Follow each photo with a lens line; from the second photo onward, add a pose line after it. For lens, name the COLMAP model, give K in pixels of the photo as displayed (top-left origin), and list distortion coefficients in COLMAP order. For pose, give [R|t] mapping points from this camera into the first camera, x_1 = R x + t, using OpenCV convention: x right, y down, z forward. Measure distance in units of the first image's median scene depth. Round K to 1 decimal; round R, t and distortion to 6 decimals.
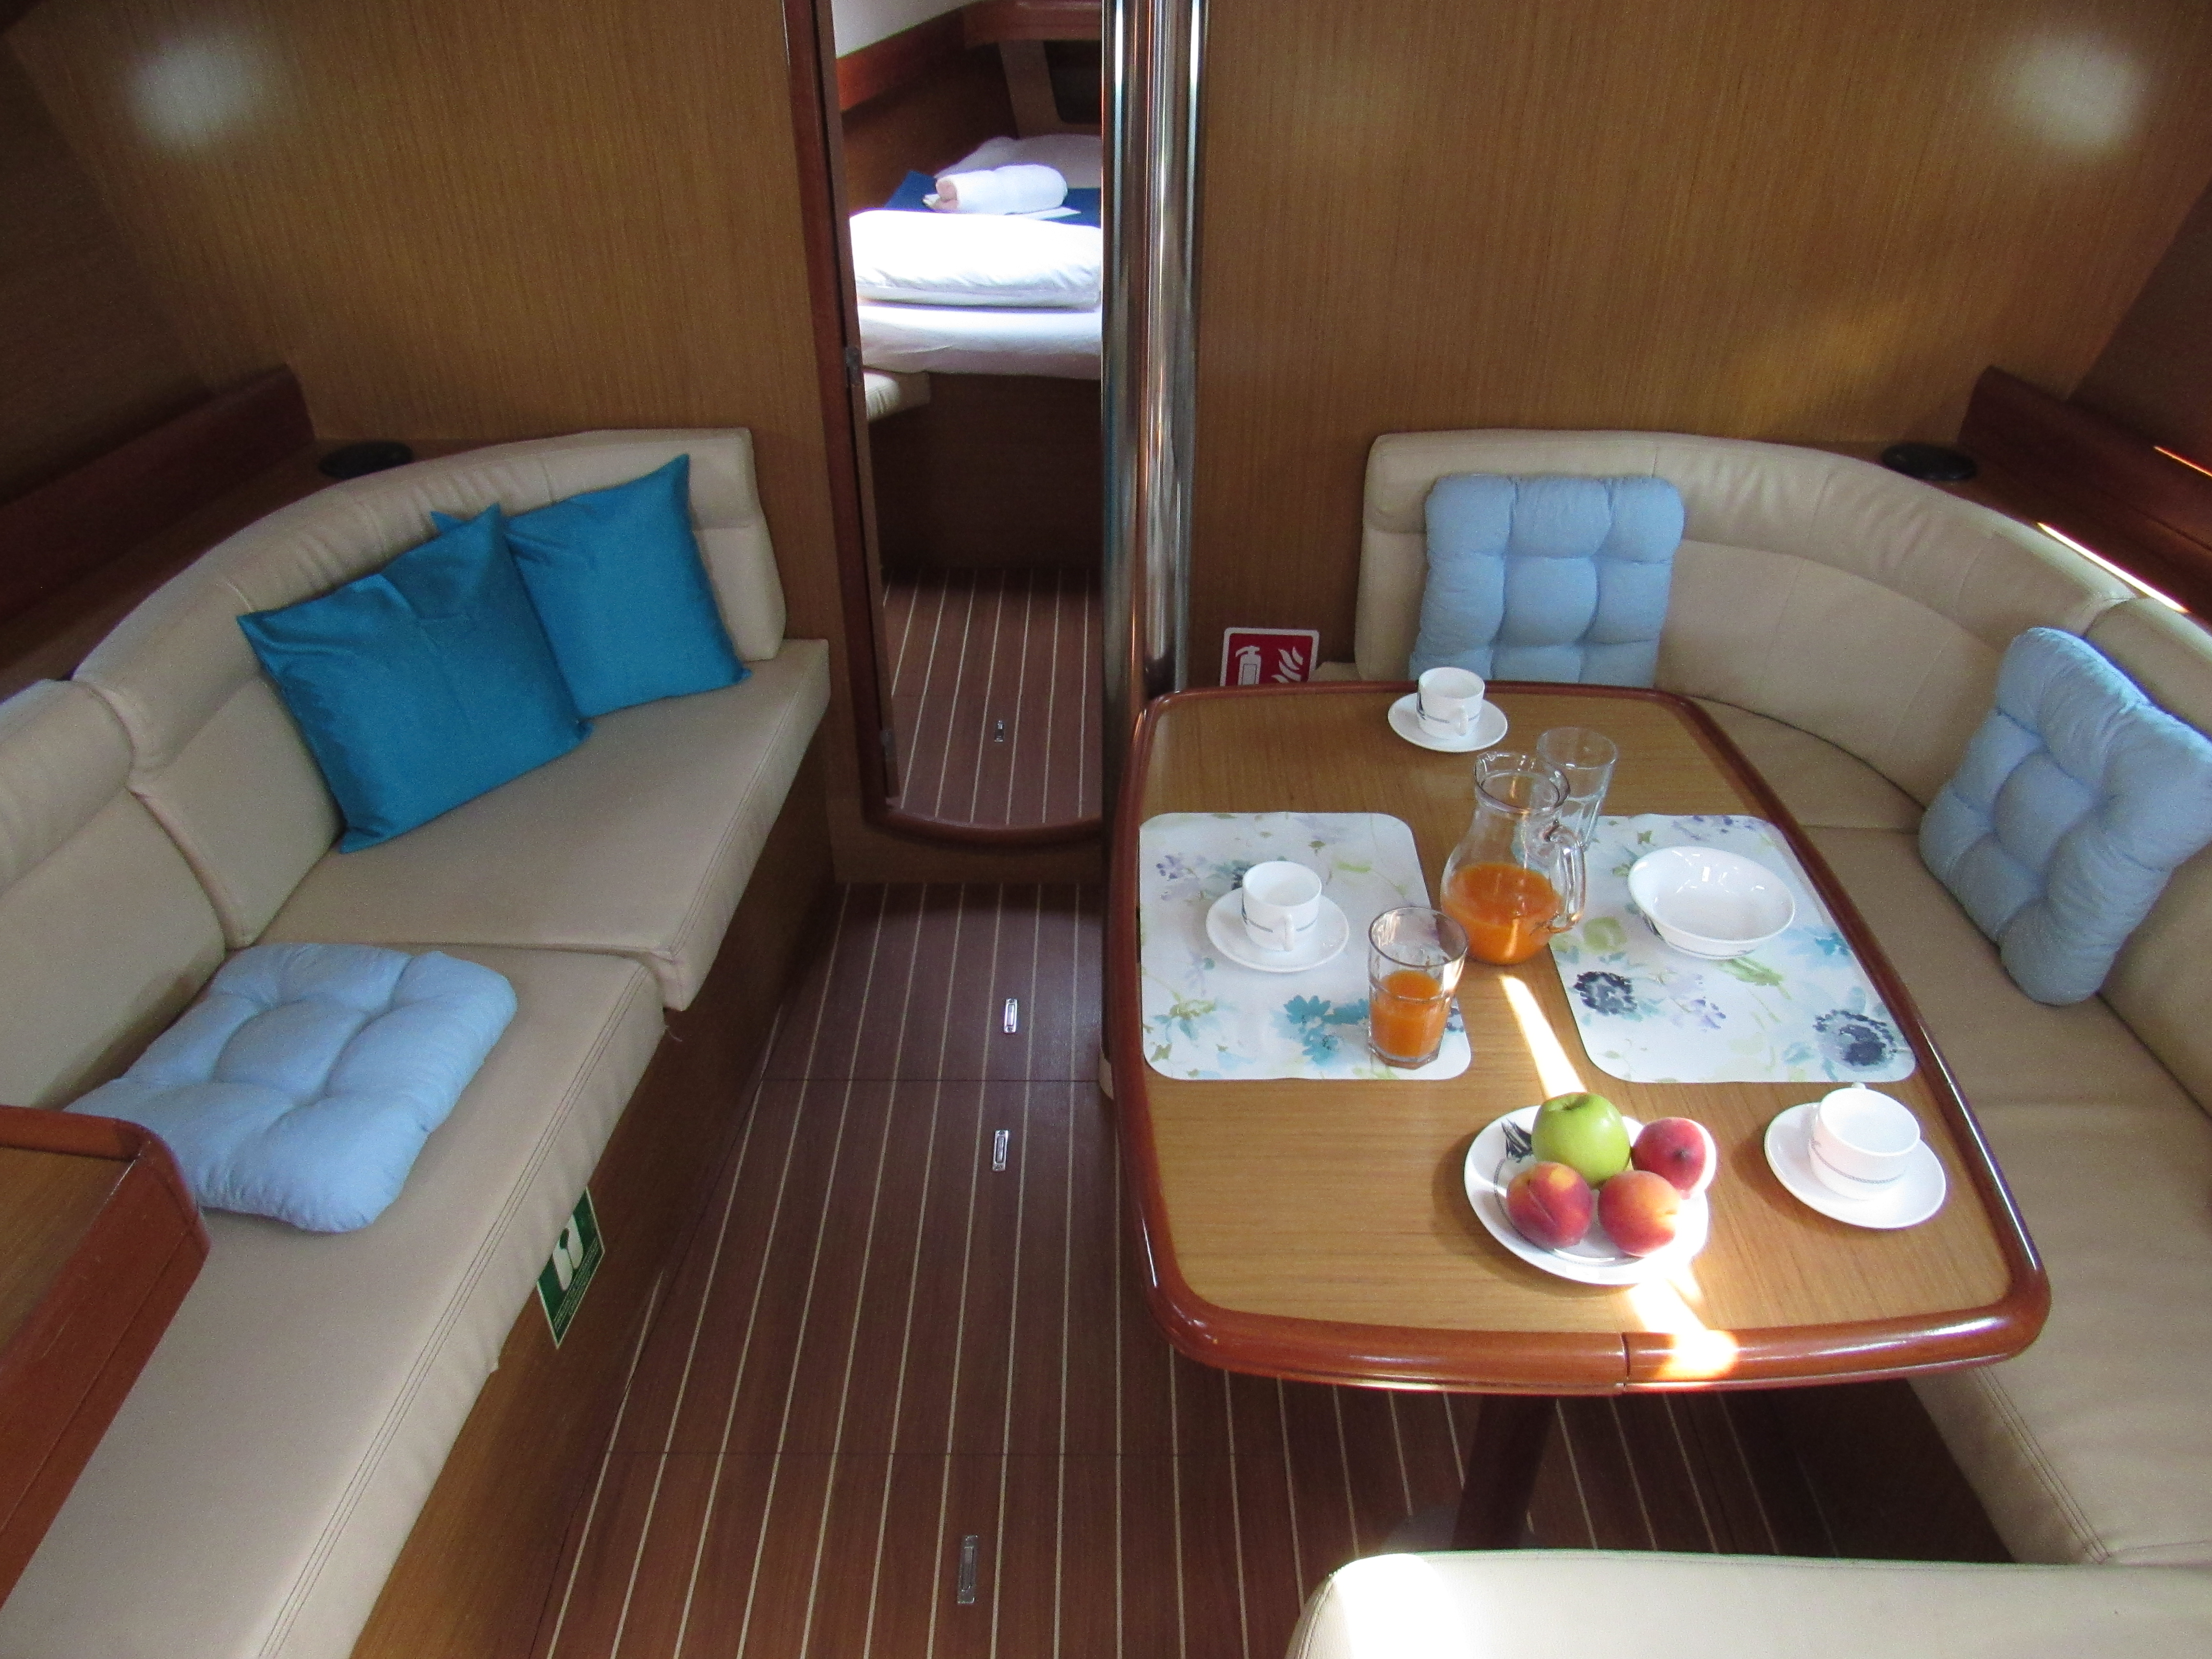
lens RADIAL K [[1577.4, 0, 1118.0], [0, 1577.4, 835.3], [0, 0, 1]] dist [-0.022960, 0.006059]
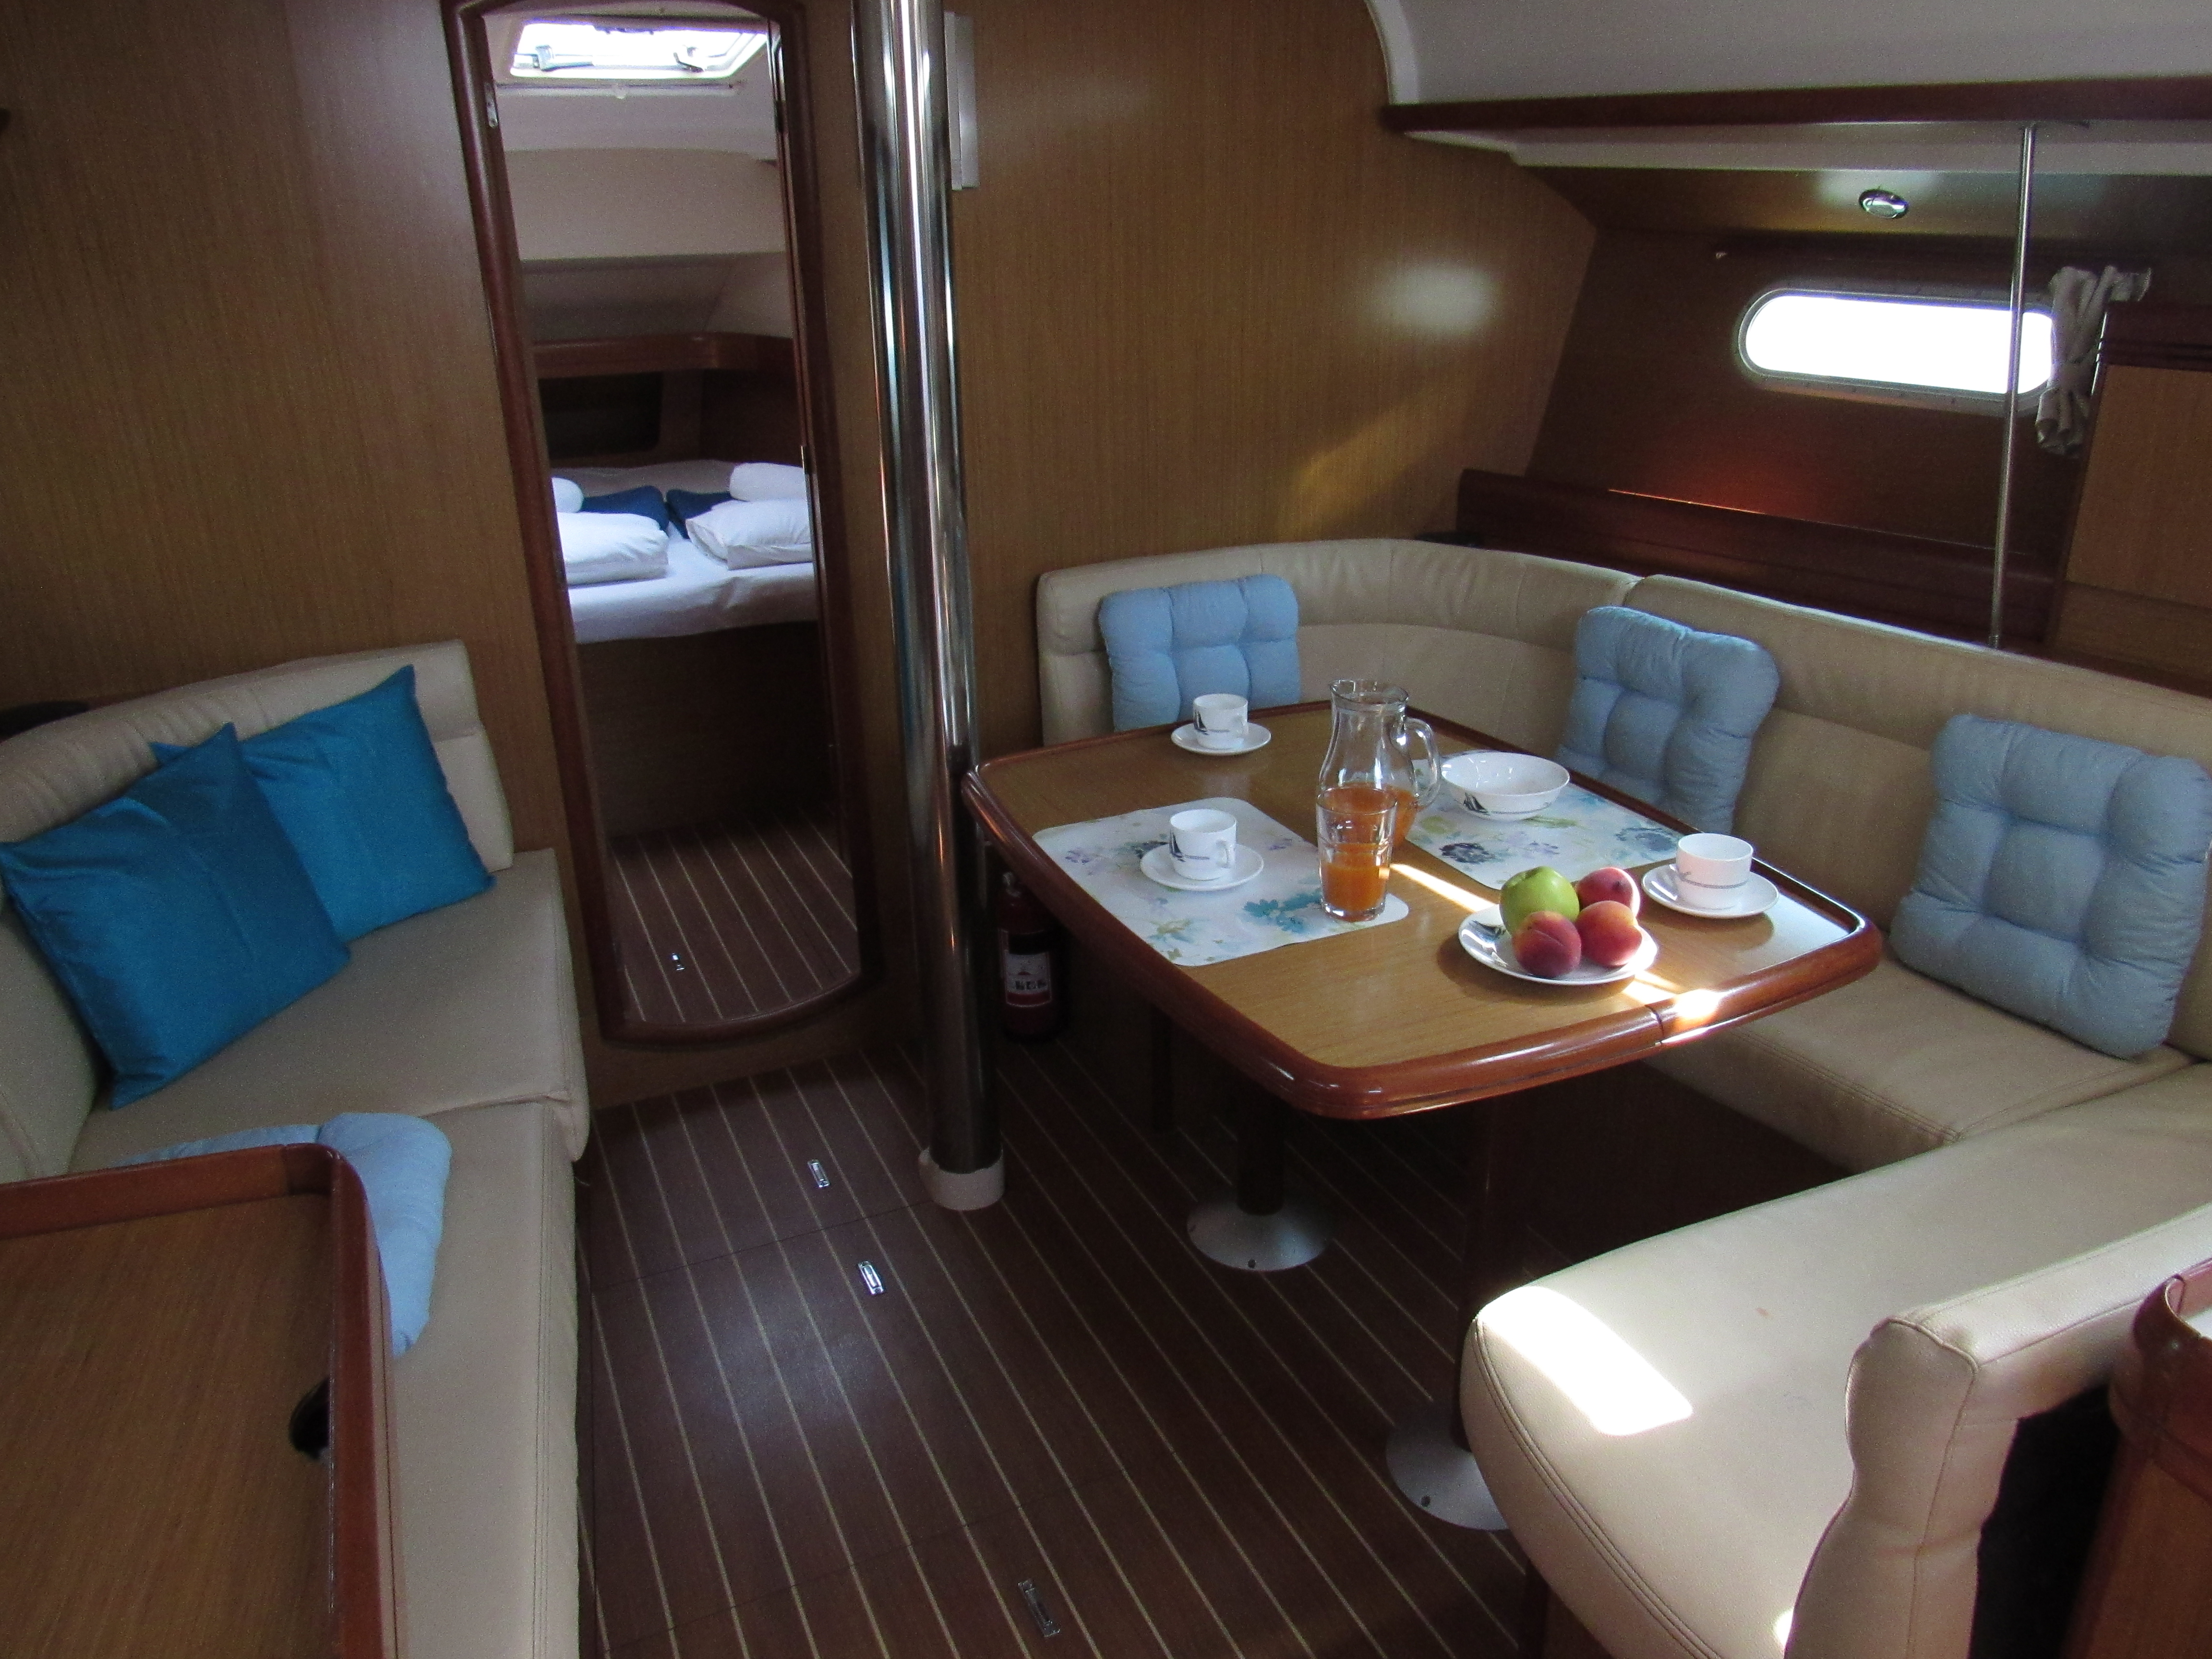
lens RADIAL K [[1577.4, 0, 1115.4], [0, 1577.4, 836.3], [0, 0, 1]] dist [-0.022960, 0.006059]
pose [[0.910436, -0.175638, 0.374509, -0.284660], [0.256955, 0.949646, -0.179295, 0.169476], [-0.324160, 0.259469, 0.909723, -0.024385]]
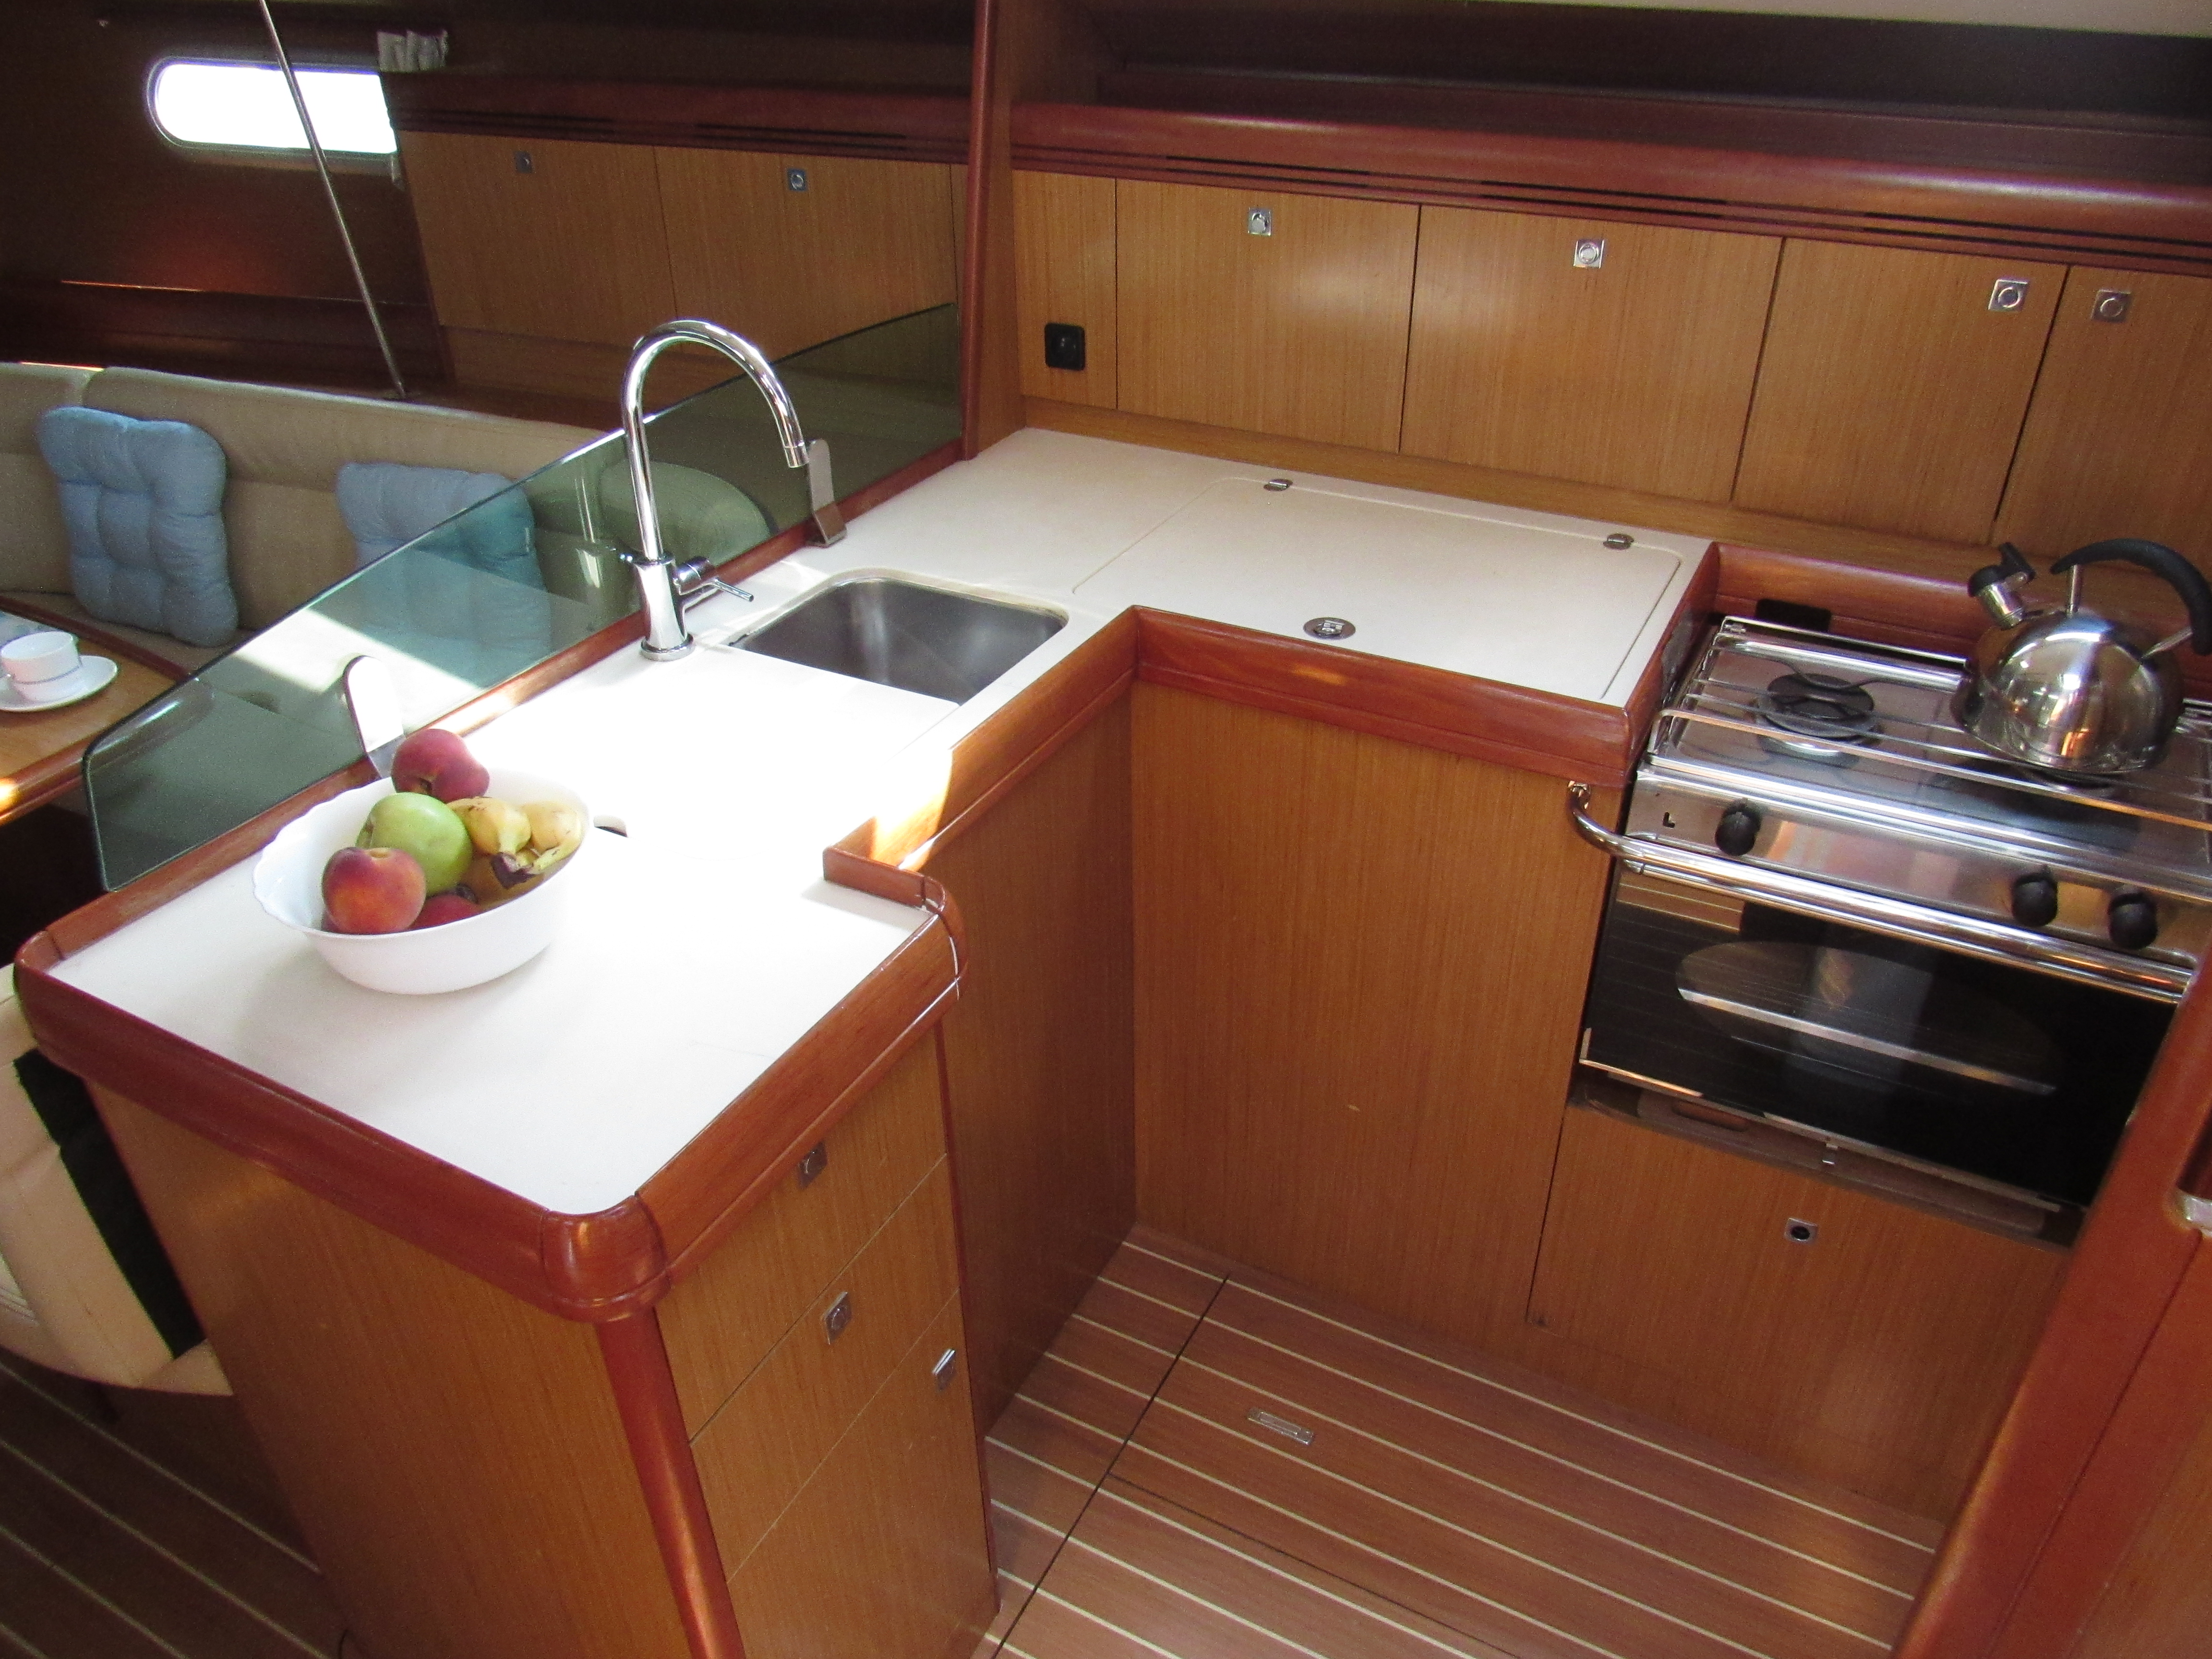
lens RADIAL K [[1577.4, 0, 1115.7], [0, 1577.4, 841.7], [0, 0, 1]] dist [-0.022960, 0.006059]
pose [[0.474699, -0.477409, 0.739420, -0.122058], [0.513056, 0.832706, 0.208263, 0.330480], [-0.715146, 0.280502, 0.640222, -0.359865]]
